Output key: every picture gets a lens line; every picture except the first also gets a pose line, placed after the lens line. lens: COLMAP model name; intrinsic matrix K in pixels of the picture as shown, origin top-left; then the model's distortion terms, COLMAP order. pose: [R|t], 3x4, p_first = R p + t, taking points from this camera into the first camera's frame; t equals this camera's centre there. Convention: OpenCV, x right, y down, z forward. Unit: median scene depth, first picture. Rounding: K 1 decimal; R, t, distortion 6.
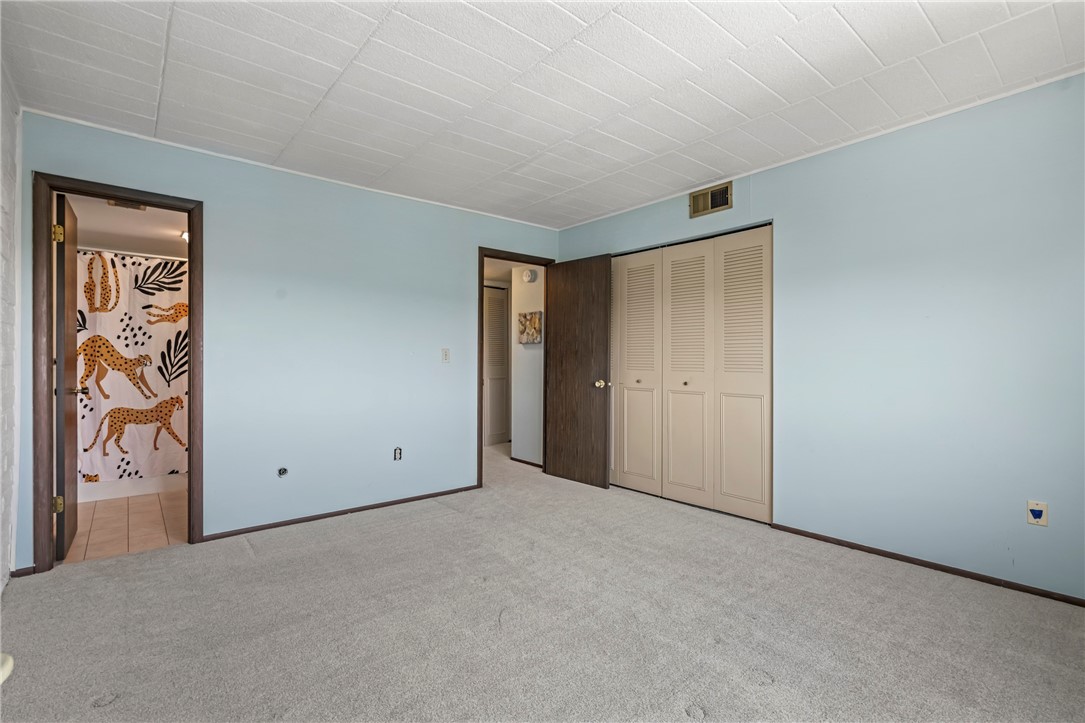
lens RADIAL K [[501.5, 0, 542.4], [0, 501.5, 383.2], [0, 0, 1]] dist [-0.013102, 0.005258]
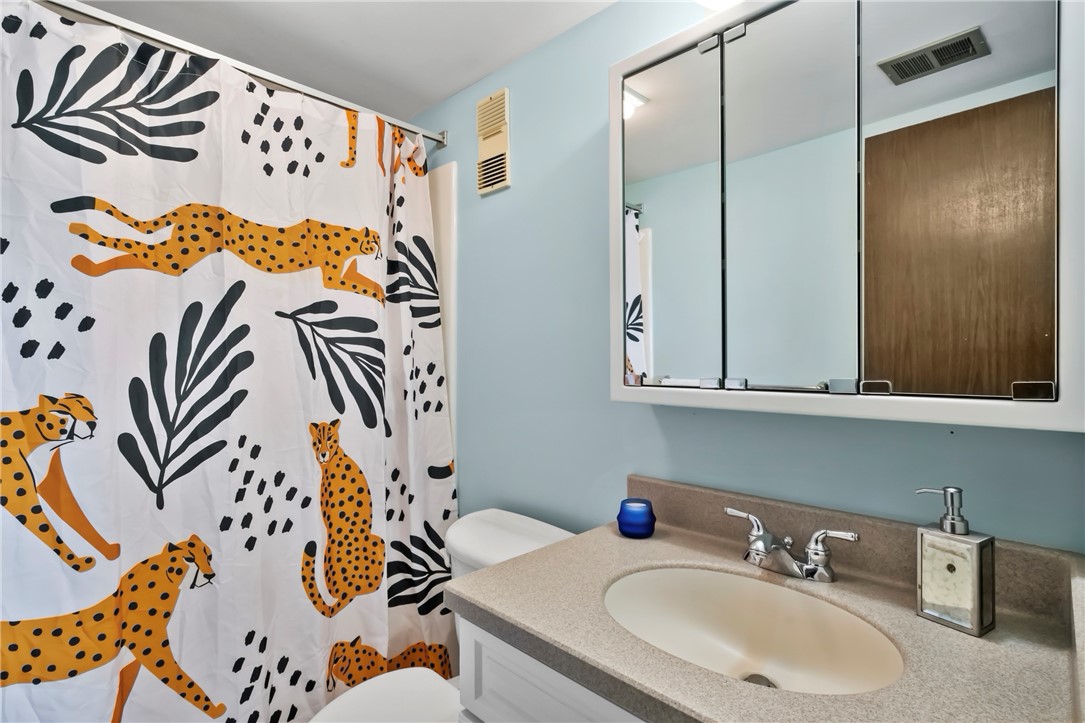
lens RADIAL K [[521.8, 0, 532.5], [0, 521.8, 379.6], [0, 0, 1]] dist [0.001201, 0.000624]
pose [[0.994141, -0.019123, 0.106383, -0.583341], [0.020137, 0.999761, -0.008468, -0.056627], [-0.106195, 0.010561, 0.994289, 0.702782]]
